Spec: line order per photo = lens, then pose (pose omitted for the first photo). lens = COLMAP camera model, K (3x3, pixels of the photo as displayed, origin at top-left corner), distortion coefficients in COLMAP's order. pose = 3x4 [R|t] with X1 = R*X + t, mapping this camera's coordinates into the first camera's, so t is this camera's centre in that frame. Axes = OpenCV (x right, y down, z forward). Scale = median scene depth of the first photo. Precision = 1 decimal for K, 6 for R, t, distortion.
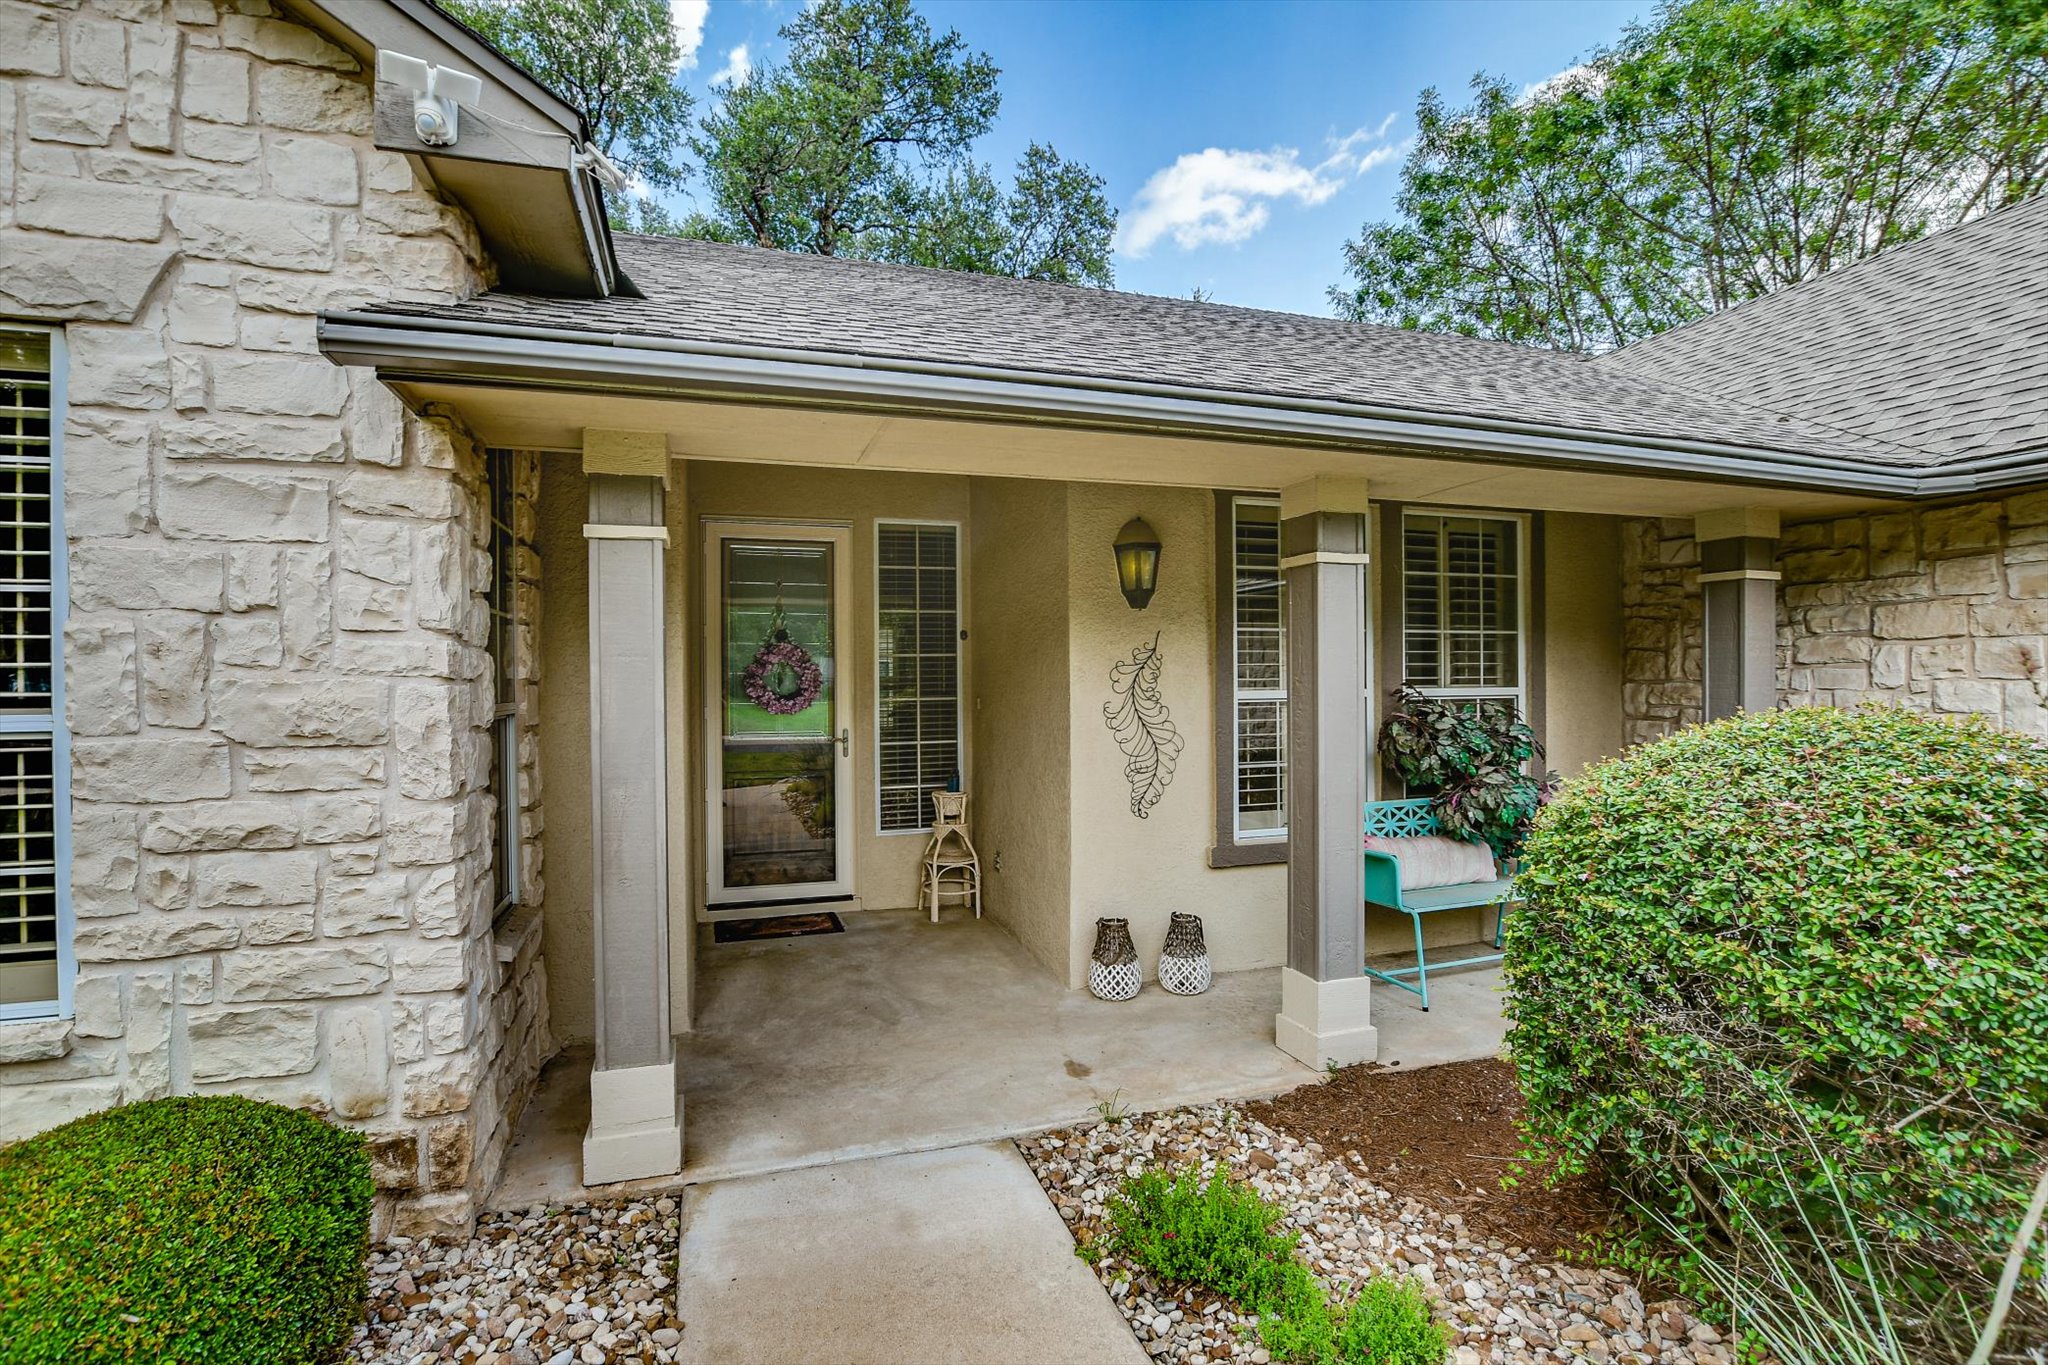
lens RADIAL K [[904.6, 0, 1024.0], [0, 904.6, 682.5], [0, 0, 1]] dist [-0.028082, 0.000399]
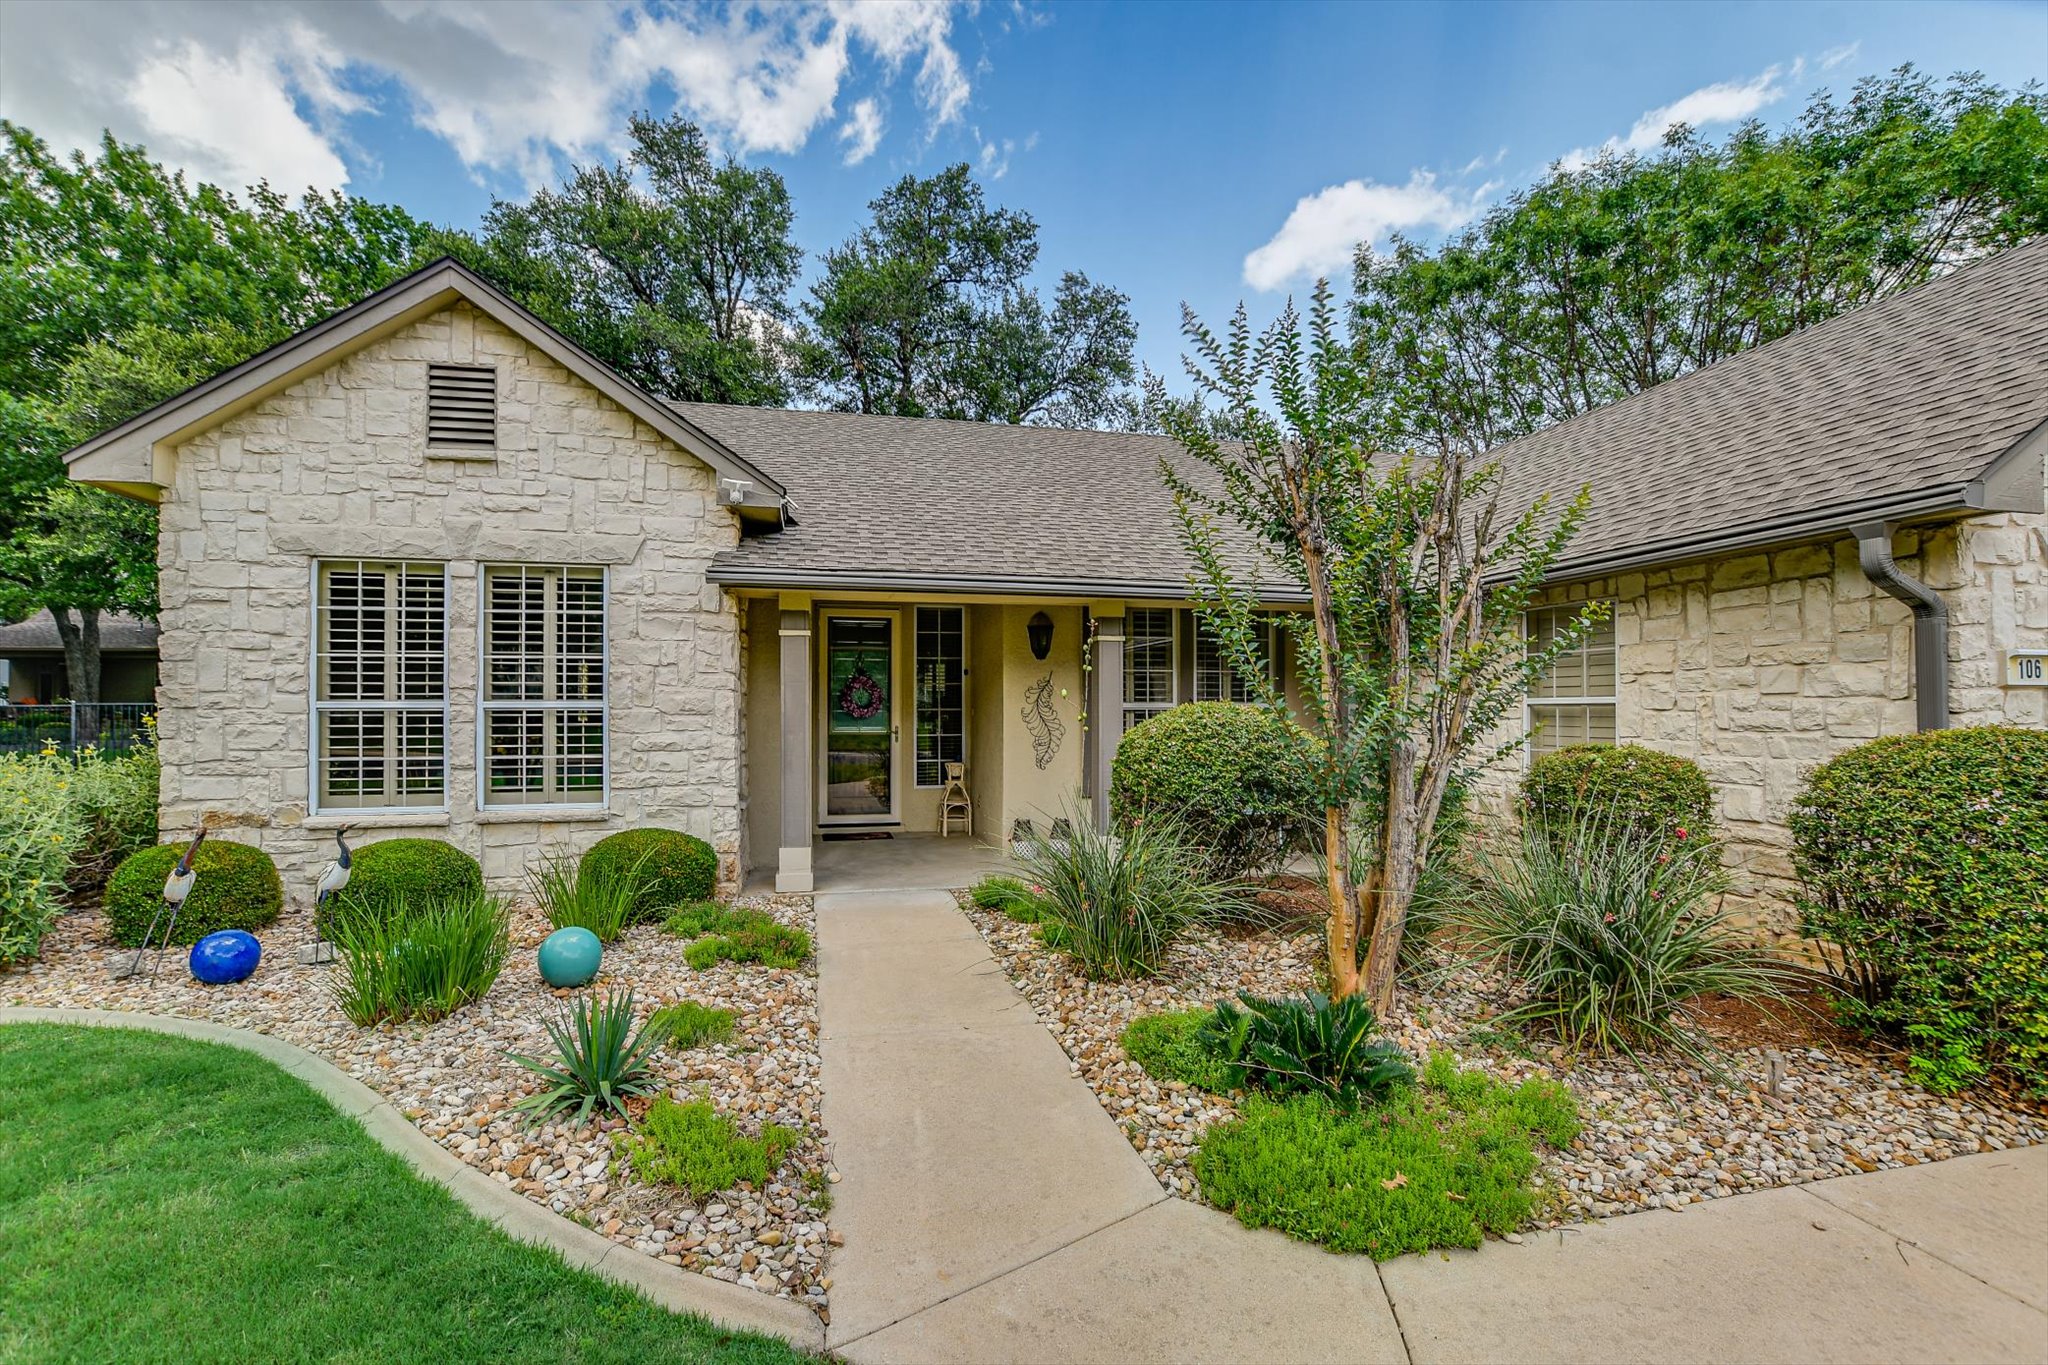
lens RADIAL K [[899.6, 0, 1008.7], [0, 899.6, 696.9], [0, 0, 1]] dist [-0.029548, 0.000677]
pose [[0.993744, 0.006630, -0.111485, 0.206720], [-0.008664, 0.999804, -0.017774, 0.024164], [0.111345, 0.018629, 0.993607, -0.684214]]
